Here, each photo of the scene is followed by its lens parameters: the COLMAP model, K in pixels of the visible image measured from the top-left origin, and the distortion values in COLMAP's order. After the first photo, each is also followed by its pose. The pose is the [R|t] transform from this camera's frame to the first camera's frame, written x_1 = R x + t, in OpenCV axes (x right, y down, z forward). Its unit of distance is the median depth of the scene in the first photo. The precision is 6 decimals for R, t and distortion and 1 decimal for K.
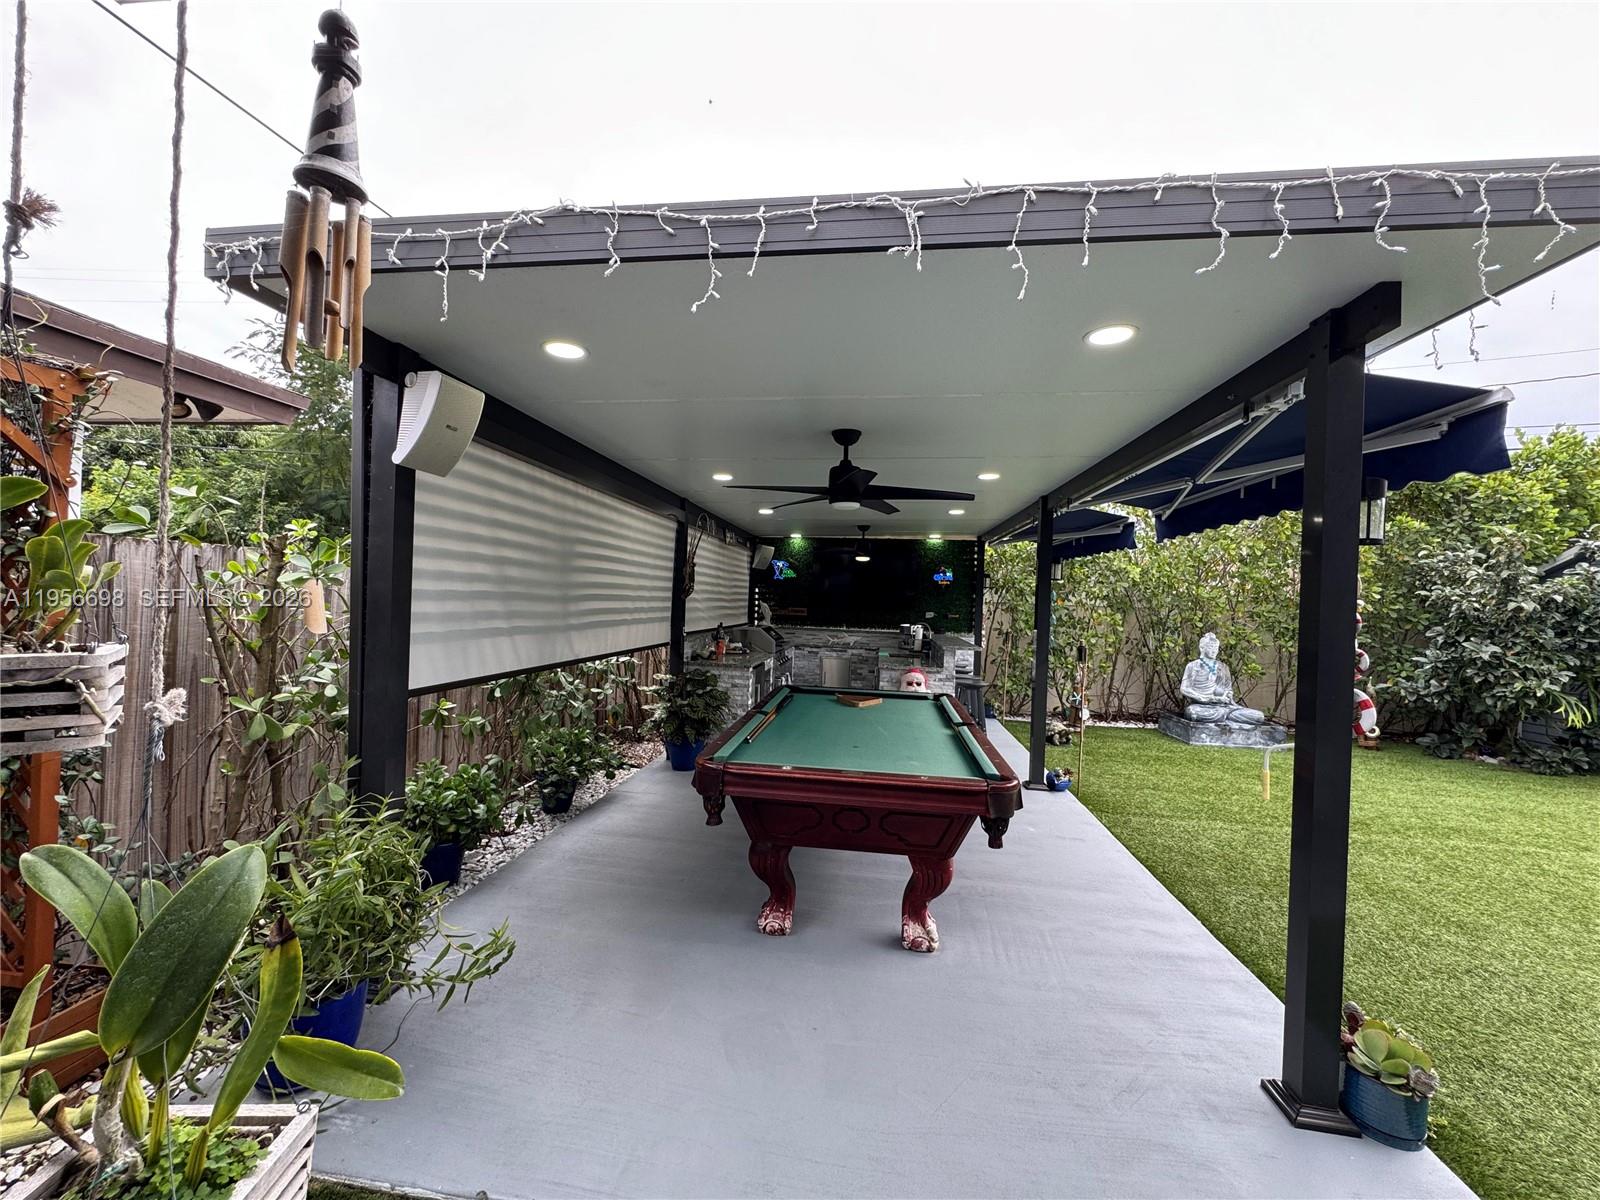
lens RADIAL K [[640.9, 0, 800.0], [0, 640.9, 599.7], [0, 0, 1]] dist [-0.002241, 0.000024]
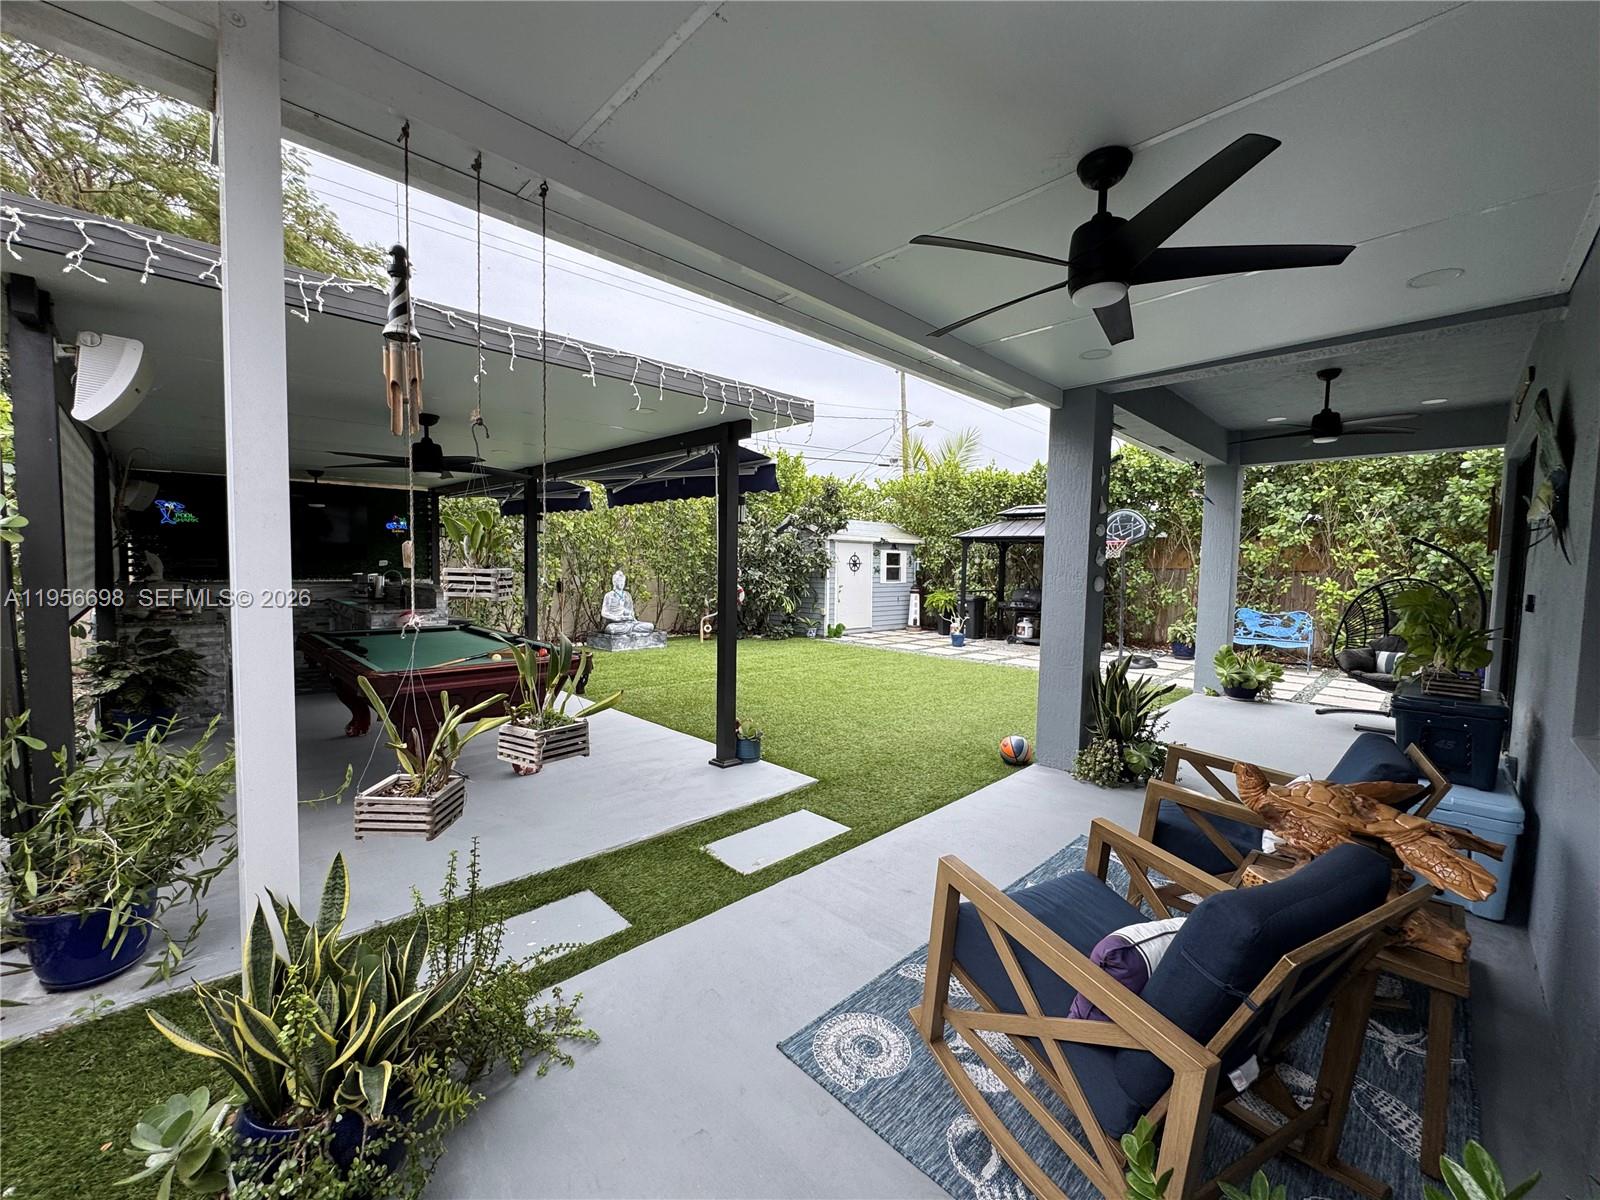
lens RADIAL K [[640.9, 0, 803.2], [0, 640.9, 597.6], [0, 0, 1]] dist [-0.002241, 0.000024]
pose [[0.612067, -0.067475, 0.787922, -0.258307], [0.004519, 0.996635, 0.081838, -0.002106], [-0.790793, -0.046529, 0.610313, -0.194929]]
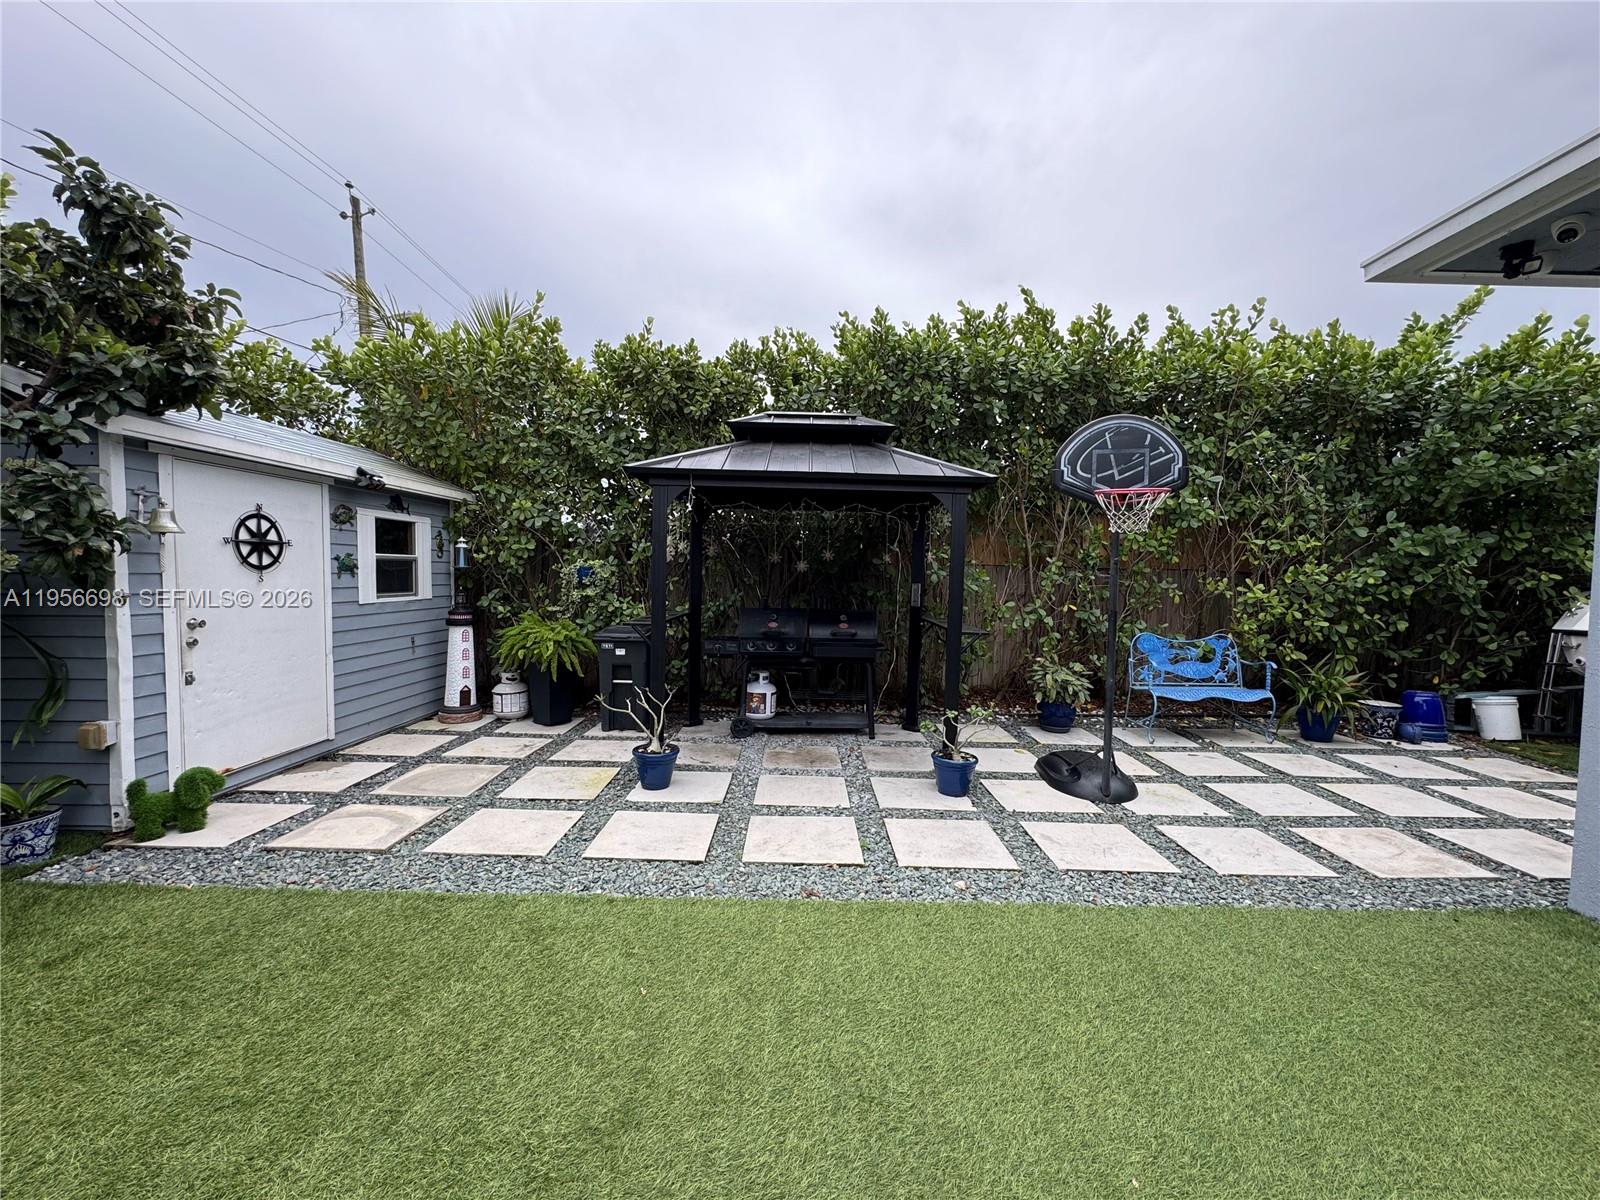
lens RADIAL K [[640.9, 0, 803.7], [0, 640.9, 603.3], [0, 0, 1]] dist [-0.002241, 0.000024]
pose [[-0.125184, -0.085568, 0.988437, 0.806225], [-0.024732, 0.996233, 0.083111, 0.052438], [-0.991825, -0.014042, -0.126829, 0.501052]]
